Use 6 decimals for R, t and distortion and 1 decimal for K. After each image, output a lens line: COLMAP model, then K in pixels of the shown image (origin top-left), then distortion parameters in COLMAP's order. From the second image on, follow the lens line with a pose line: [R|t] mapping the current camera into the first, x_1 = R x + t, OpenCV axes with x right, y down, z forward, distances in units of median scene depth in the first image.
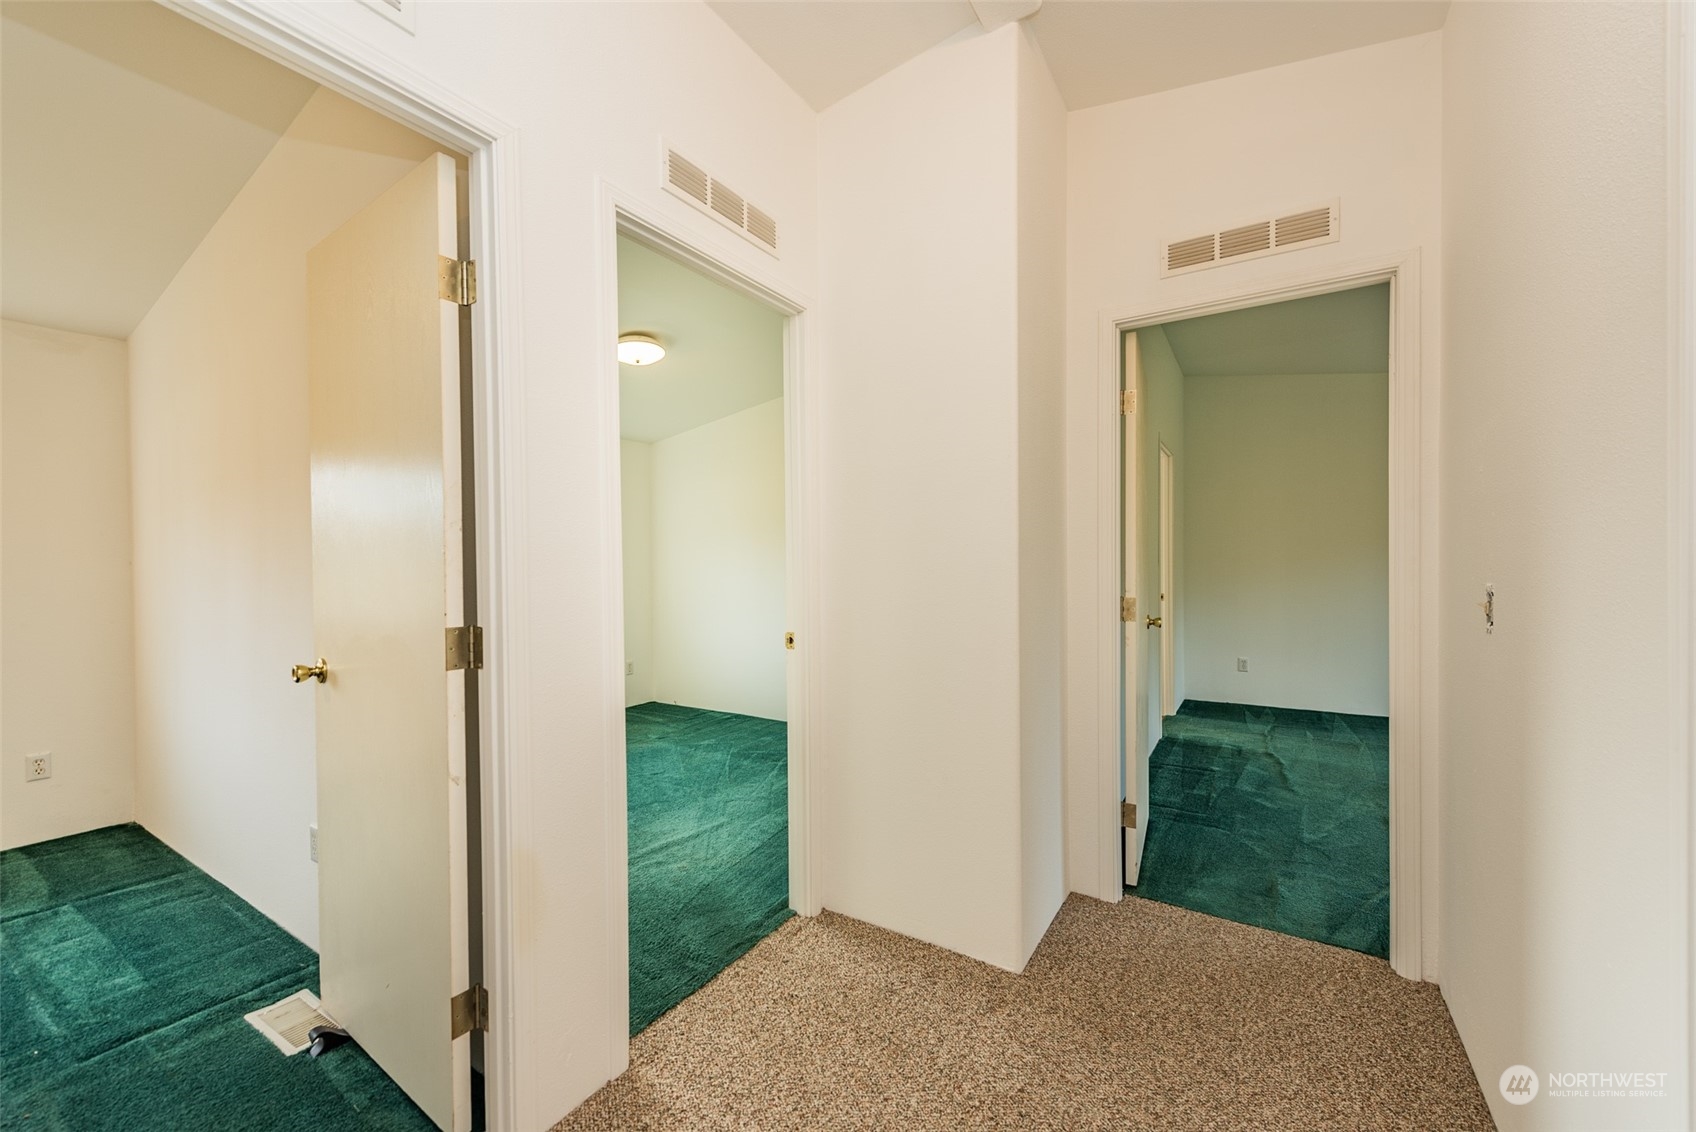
lens RADIAL K [[664.5, 0, 849.2], [0, 664.5, 562.4], [0, 0, 1]] dist [0.006939, -0.001852]
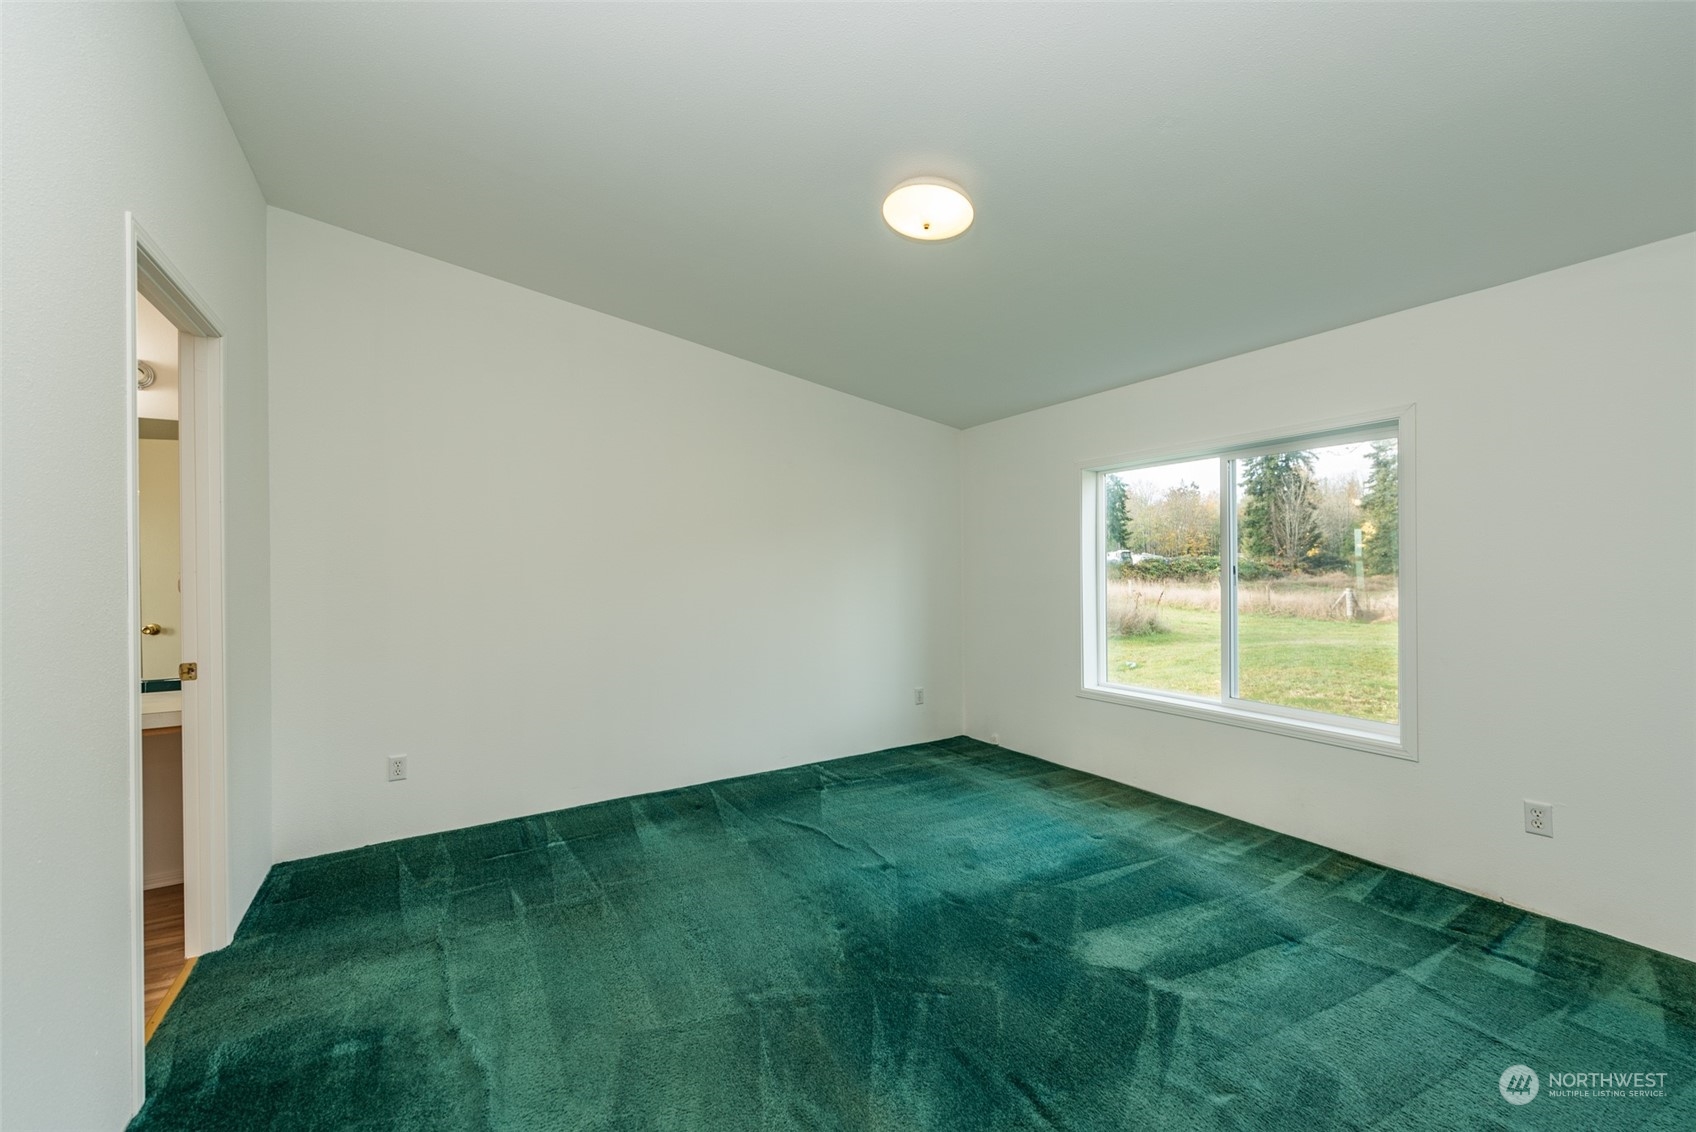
lens RADIAL K [[664.5, 0, 847.5], [0, 664.5, 567.0], [0, 0, 1]] dist [0.006939, -0.001852]
pose [[0.437968, -0.000004, 0.898991, 0.511637], [0.009055, 0.999949, -0.004407, -0.016371], [-0.898945, 0.010071, 0.437946, 0.829023]]
